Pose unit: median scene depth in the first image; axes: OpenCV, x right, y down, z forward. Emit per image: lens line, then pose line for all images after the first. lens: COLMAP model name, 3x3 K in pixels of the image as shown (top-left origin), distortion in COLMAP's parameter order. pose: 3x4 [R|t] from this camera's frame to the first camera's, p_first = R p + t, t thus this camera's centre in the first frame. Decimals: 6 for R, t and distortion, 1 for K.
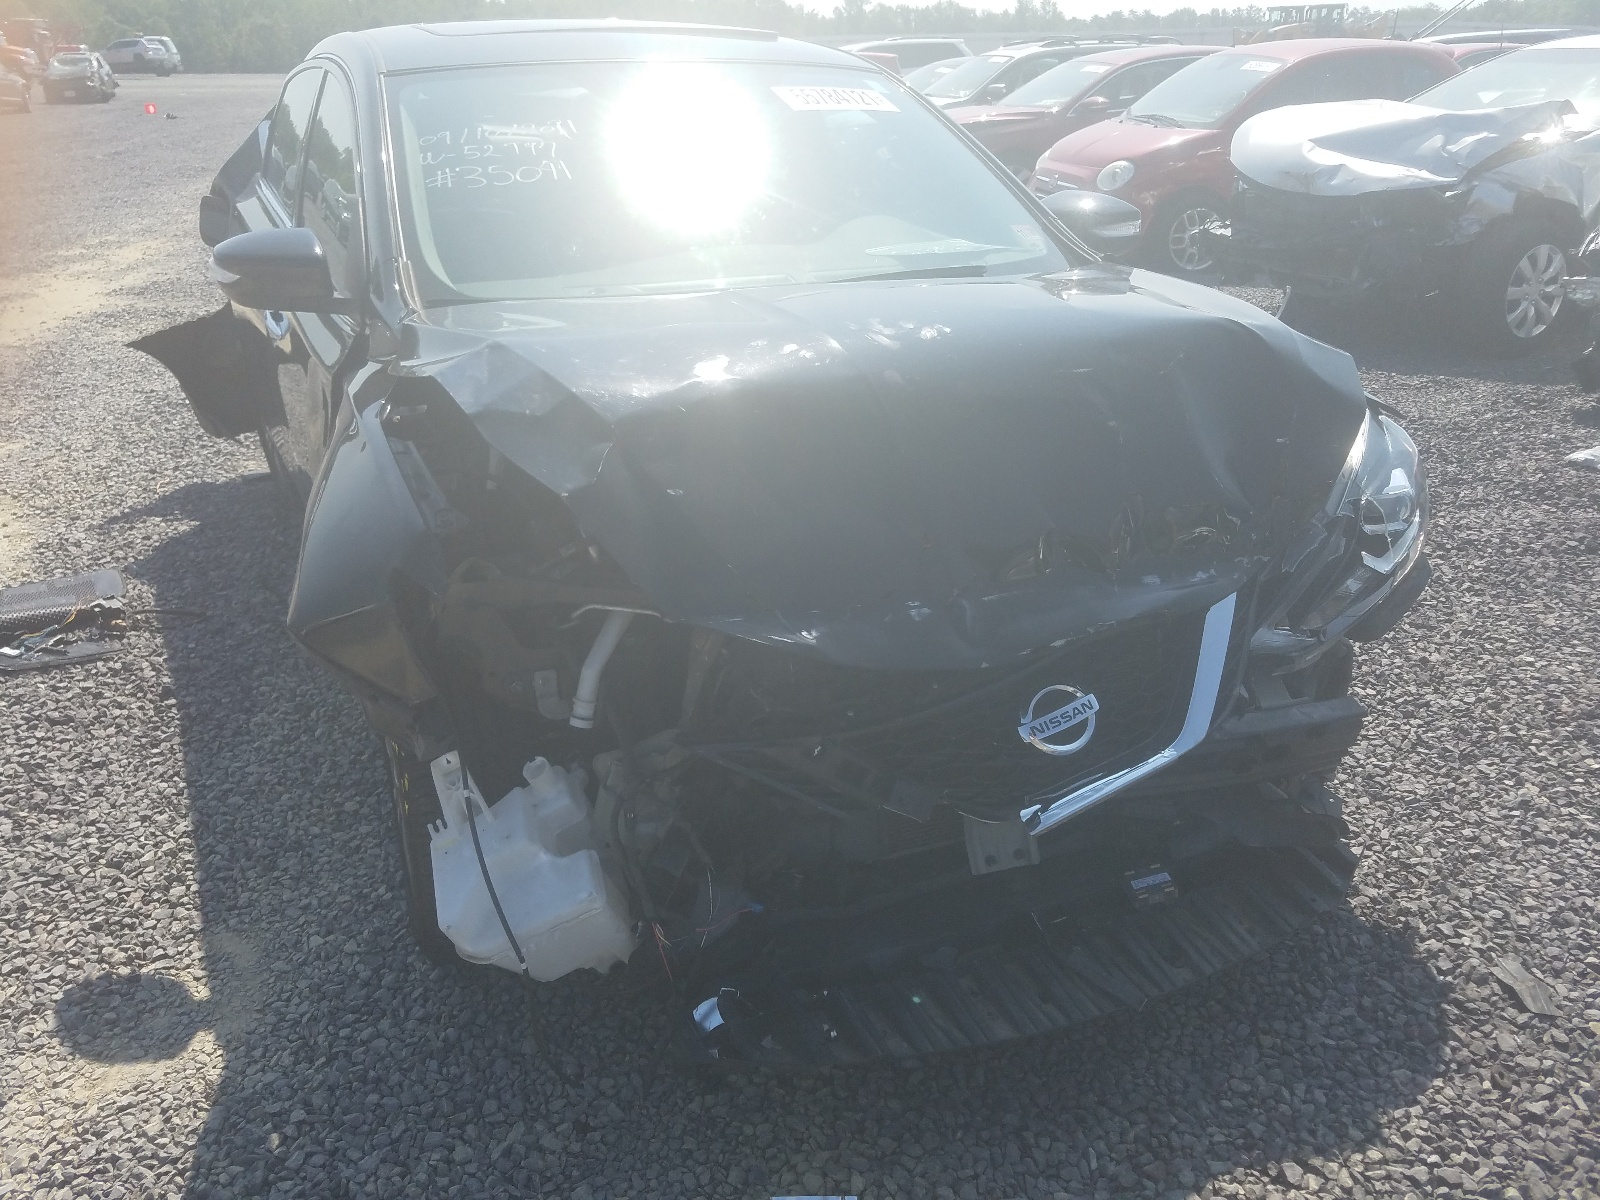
lens RADIAL K [[1302.9, 0, 799.5], [0, 1302.9, 603.3], [0, 0, 1]] dist [0.010427, -0.005280]
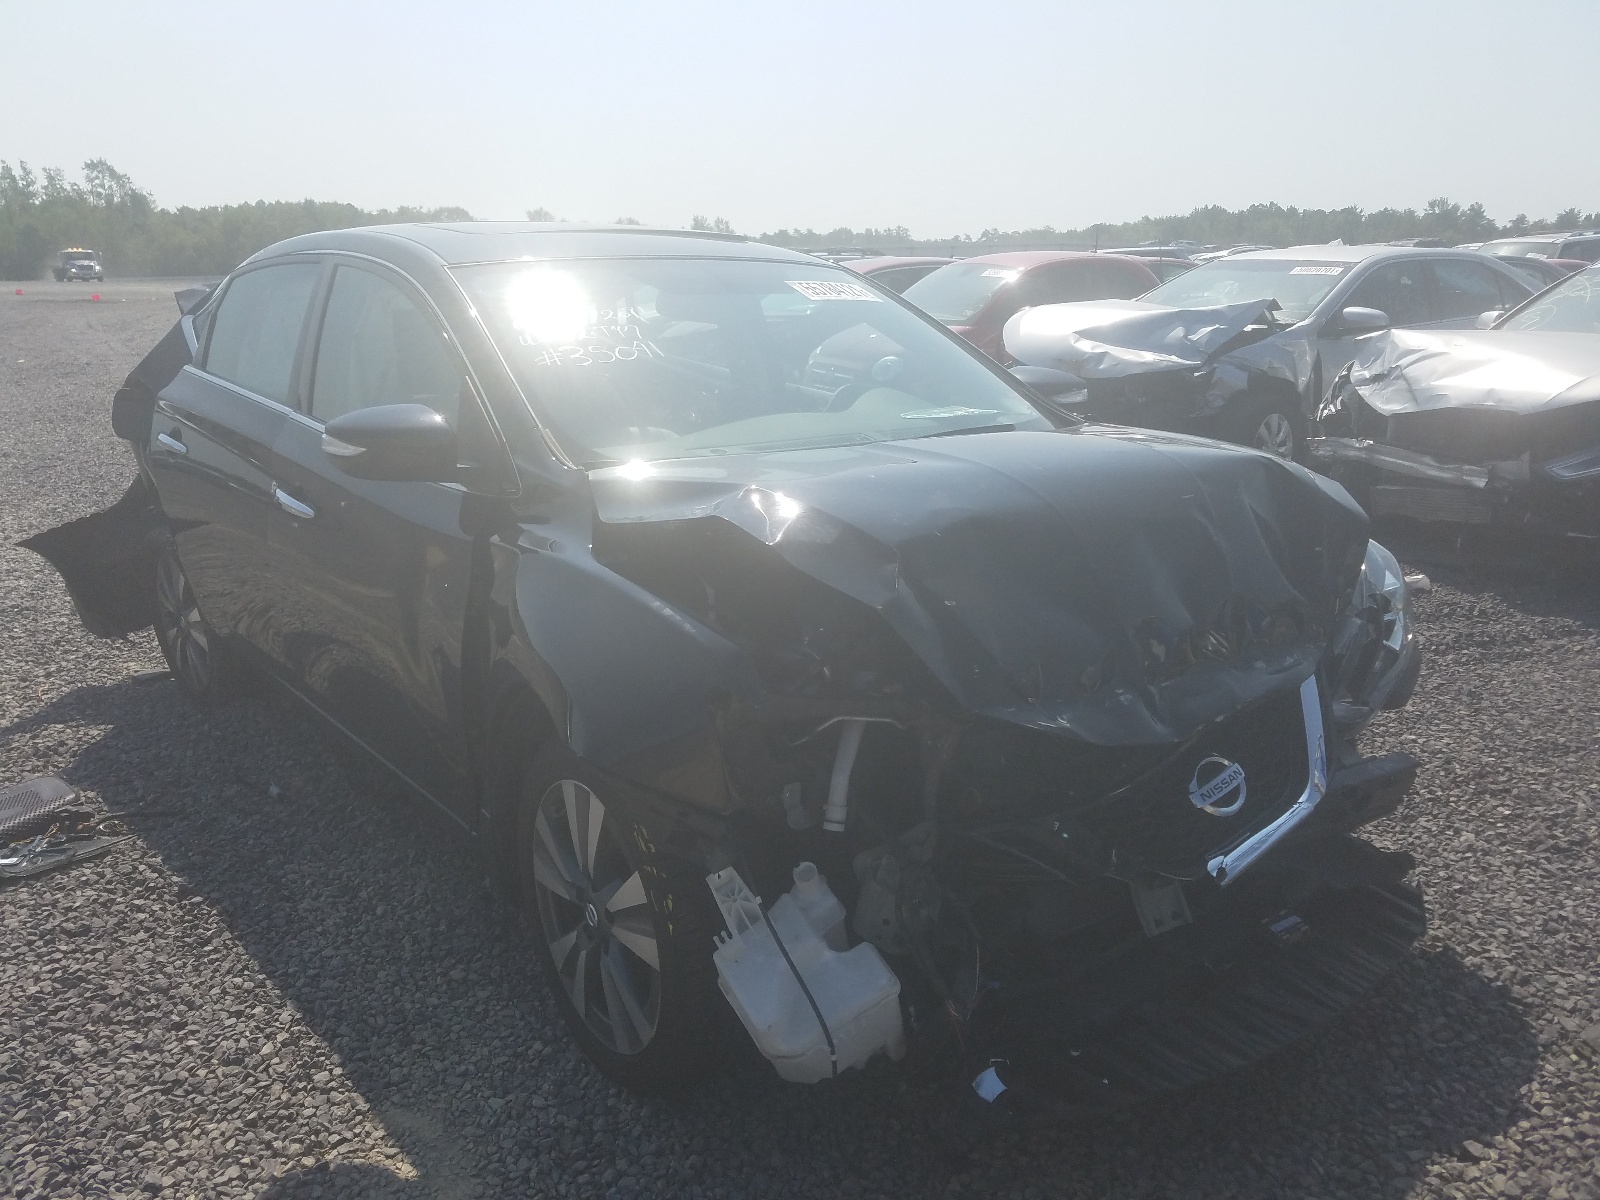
lens RADIAL K [[1302.9, 0, 800.9], [0, 1302.9, 597.5], [0, 0, 1]] dist [0.010427, -0.005280]
pose [[0.968432, -0.056680, 0.242748, -0.362675], [0.092408, 0.986053, -0.138424, 0.041139], [-0.231517, 0.156486, 0.960163, -0.053043]]
